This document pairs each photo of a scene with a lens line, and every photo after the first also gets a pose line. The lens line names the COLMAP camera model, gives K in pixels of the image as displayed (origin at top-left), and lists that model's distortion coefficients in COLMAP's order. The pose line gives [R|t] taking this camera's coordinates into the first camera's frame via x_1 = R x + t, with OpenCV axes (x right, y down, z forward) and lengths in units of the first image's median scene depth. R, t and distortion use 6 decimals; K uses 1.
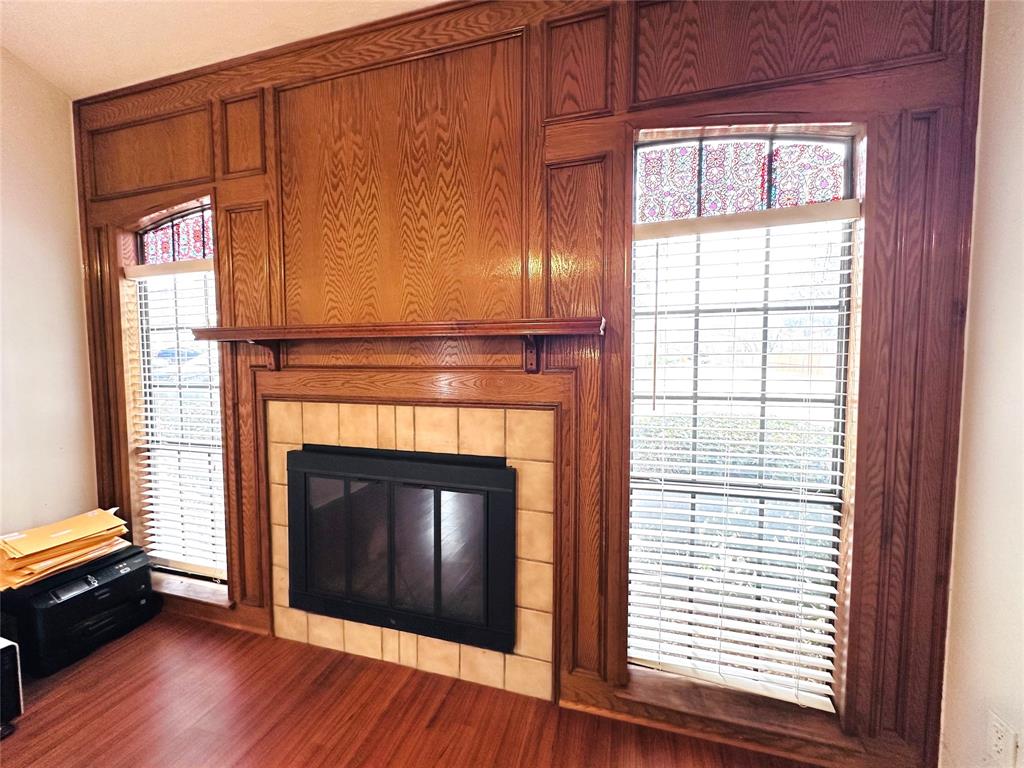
lens RADIAL K [[407.7, 0, 513.2], [0, 407.7, 384.2], [0, 0, 1]] dist [-0.001770, 0.000654]
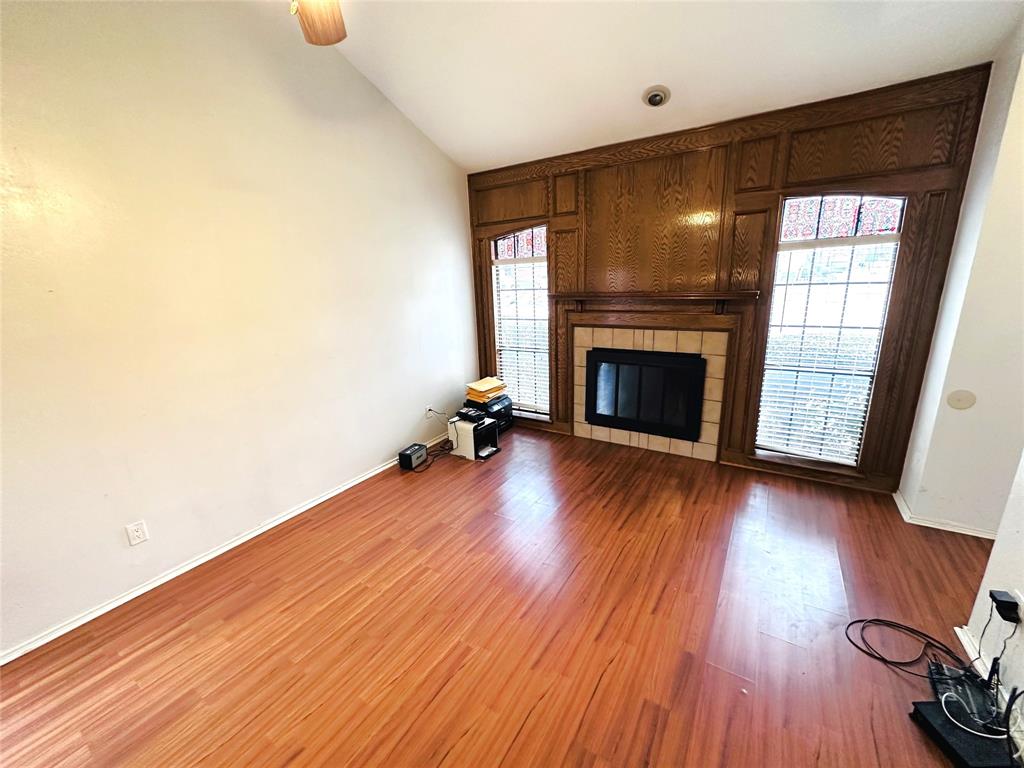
lens RADIAL K [[407.7, 0, 513.2], [0, 407.7, 384.2], [0, 0, 1]] dist [-0.001770, 0.000654]
pose [[0.958038, 0.040667, -0.283742, -0.370726], [0.014216, 0.981926, 0.188731, -0.089206], [0.286289, -0.184845, 0.940144, -1.416413]]
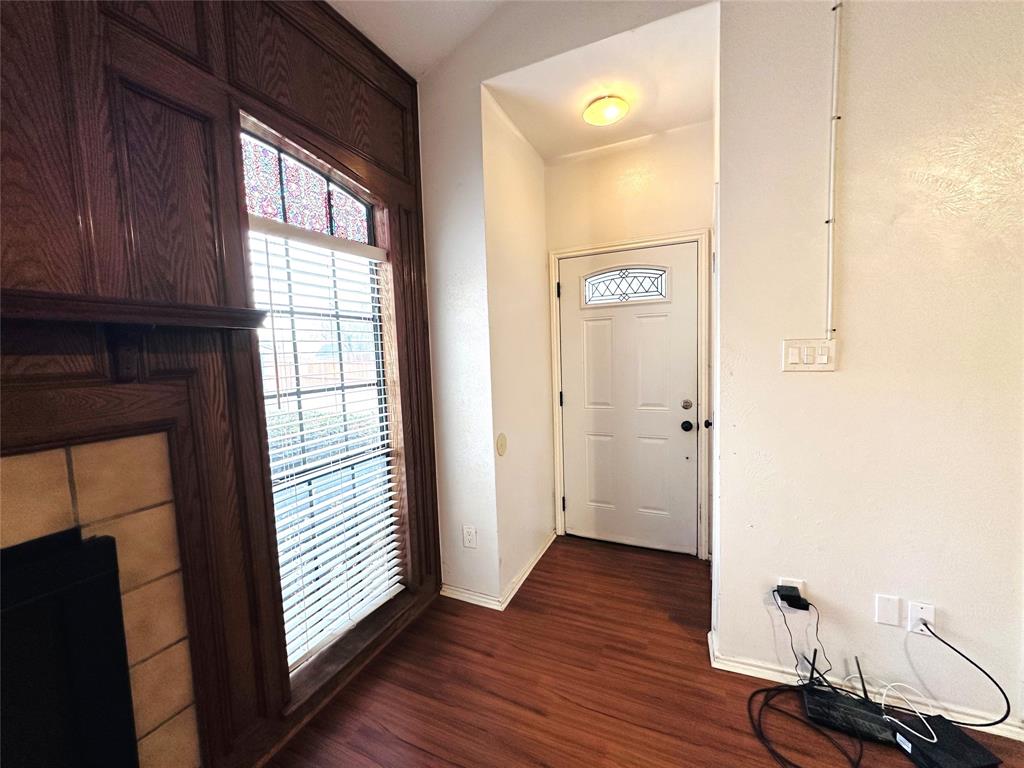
lens RADIAL K [[407.7, 0, 513.2], [0, 407.7, 384.2], [0, 0, 1]] dist [-0.001770, 0.000654]
pose [[0.142540, -0.081133, 0.986458, -0.523166], [0.093510, 0.993281, 0.068182, -0.010308], [-0.985362, 0.082525, 0.149169, 0.277912]]
